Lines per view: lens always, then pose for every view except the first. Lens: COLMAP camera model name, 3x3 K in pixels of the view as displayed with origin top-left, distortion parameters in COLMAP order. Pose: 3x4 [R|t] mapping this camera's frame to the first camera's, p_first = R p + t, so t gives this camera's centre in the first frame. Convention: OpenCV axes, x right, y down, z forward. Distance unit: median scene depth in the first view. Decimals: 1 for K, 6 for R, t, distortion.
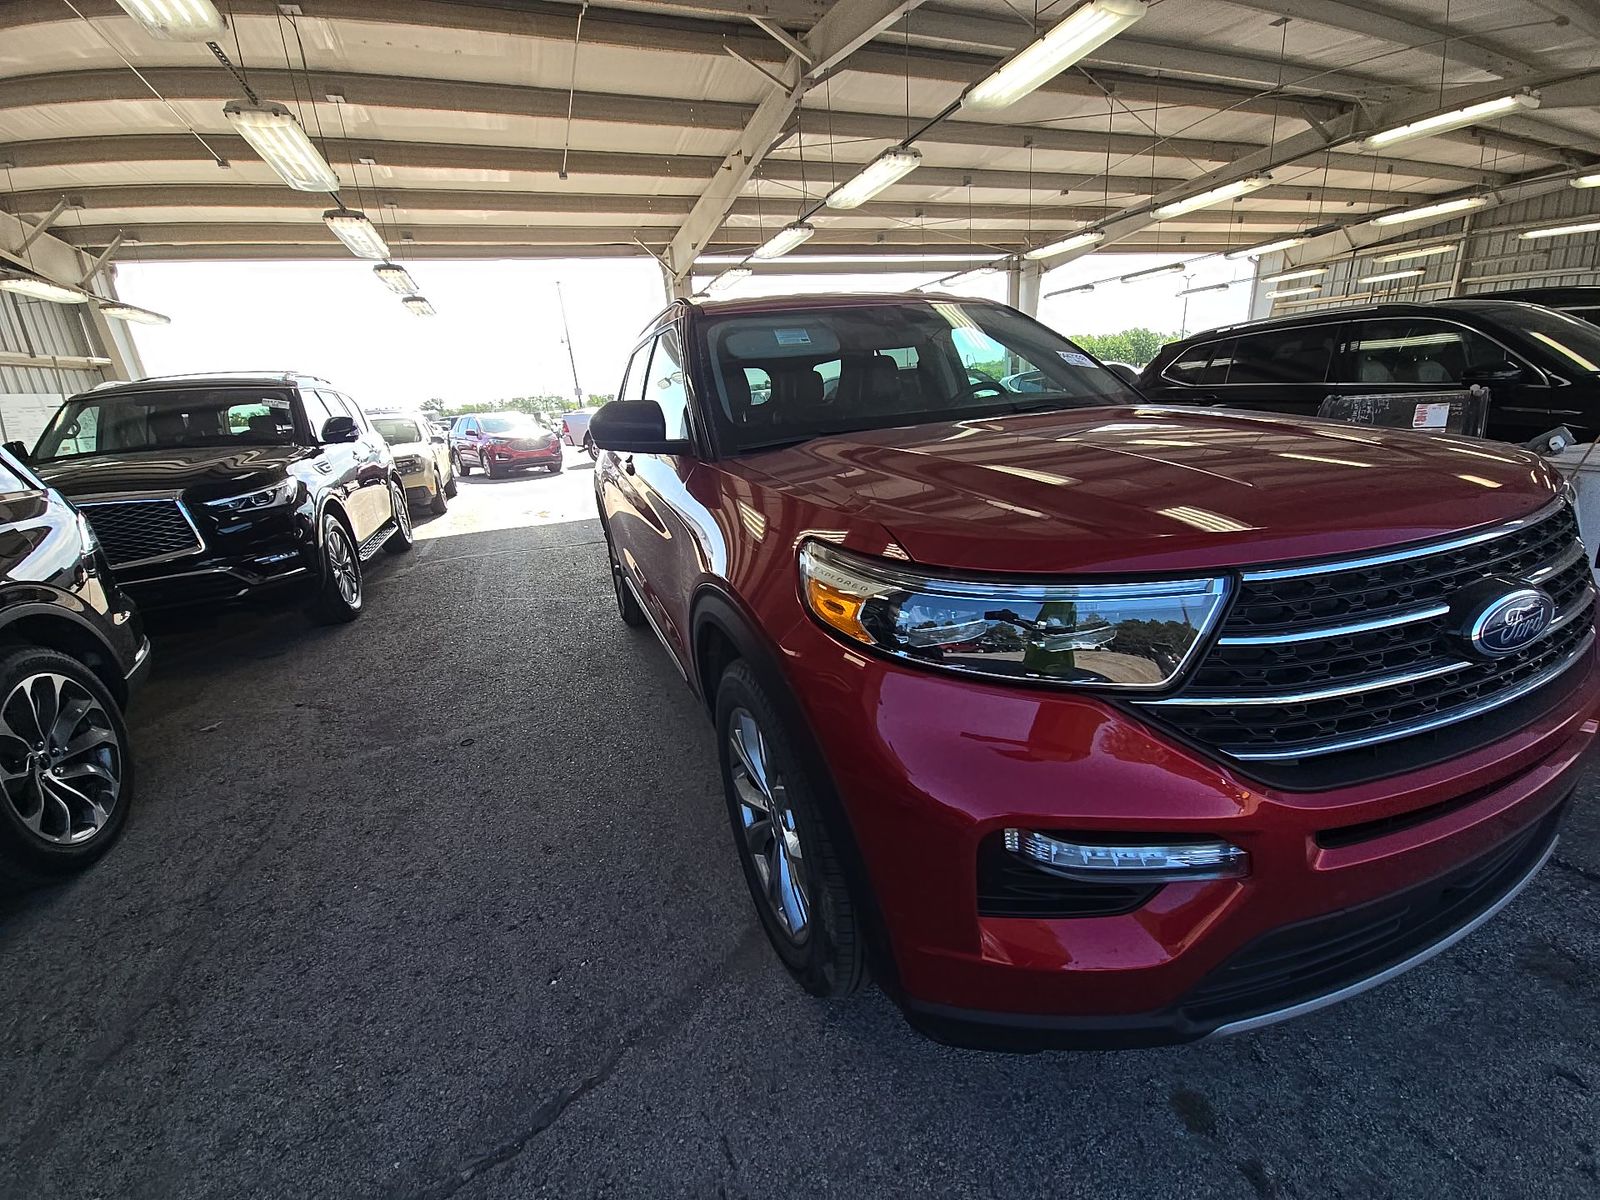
lens RADIAL K [[653.9, 0, 824.4], [0, 653.9, 634.7], [0, 0, 1]] dist [0.018205, -0.013998]
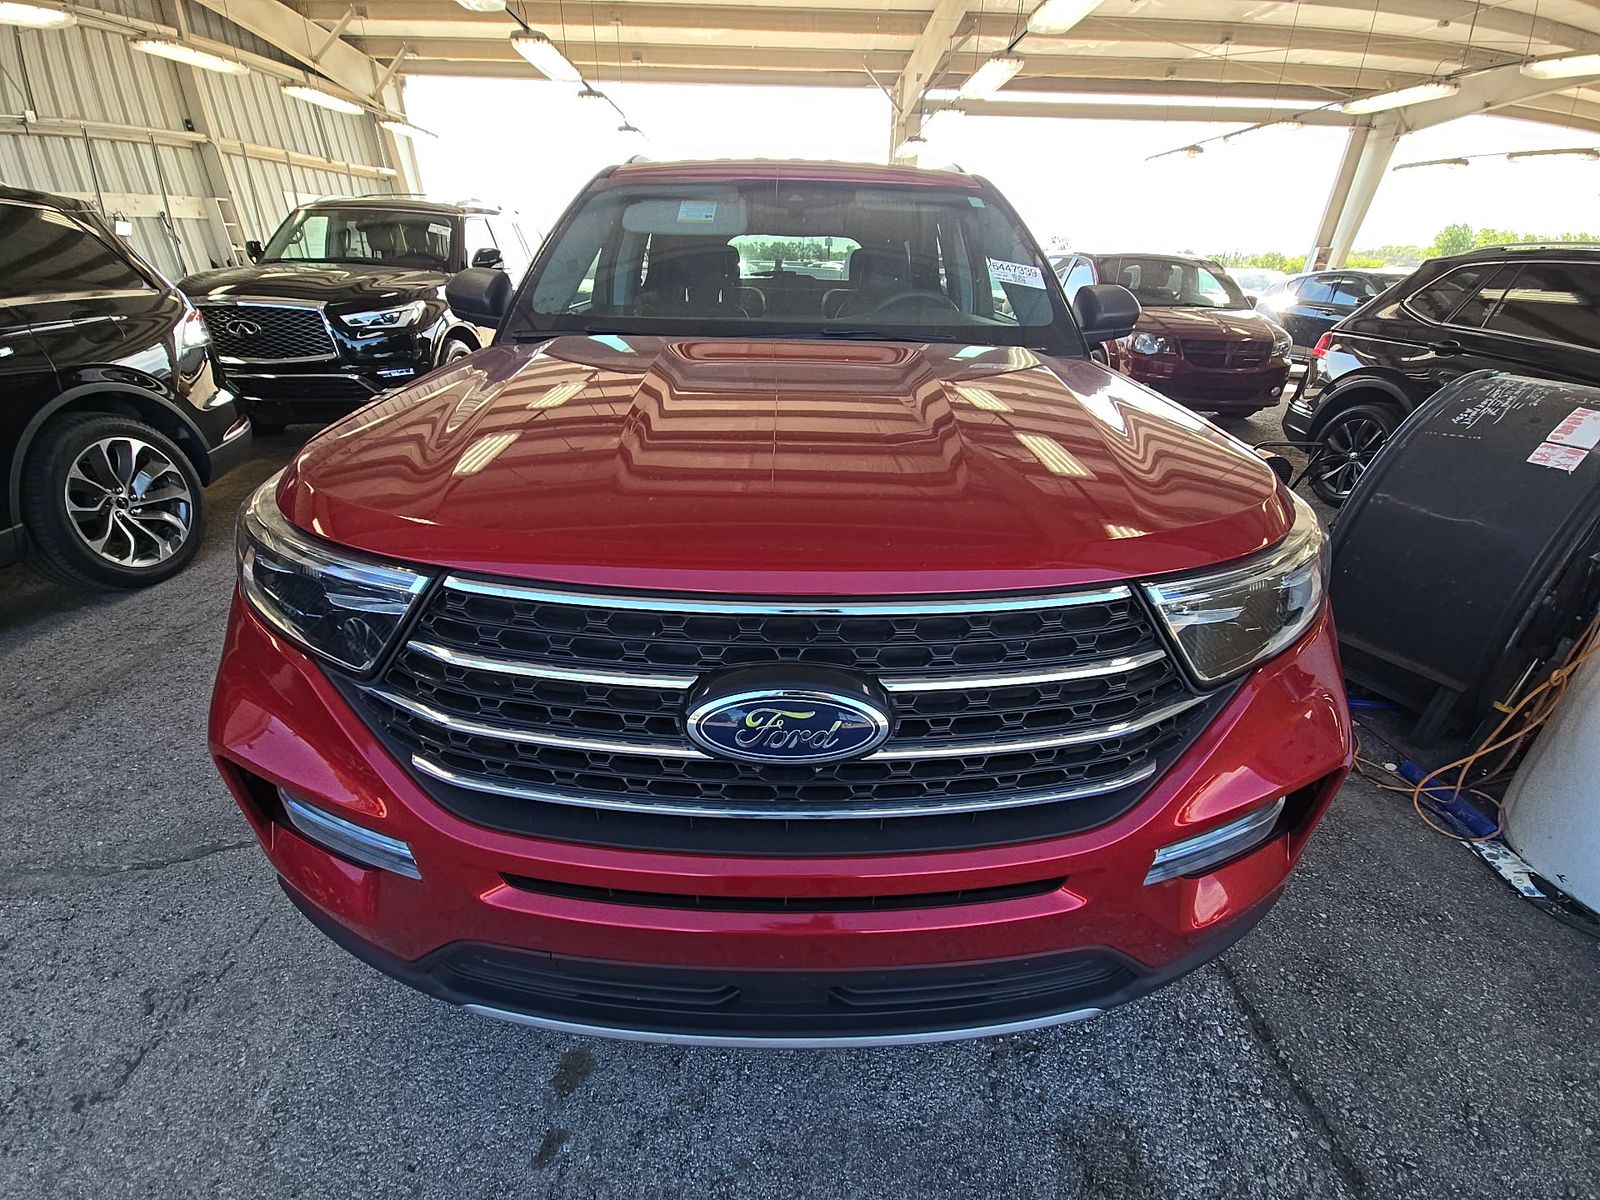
lens RADIAL K [[638.9, 0, 793.2], [0, 638.9, 643.8], [0, 0, 1]] dist [0.042089, -0.023054]
pose [[0.920901, 0.272421, -0.278798, 0.143309], [-0.215849, 0.951960, 0.217212, -0.031913], [0.324578, -0.139853, 0.935463, 0.035490]]
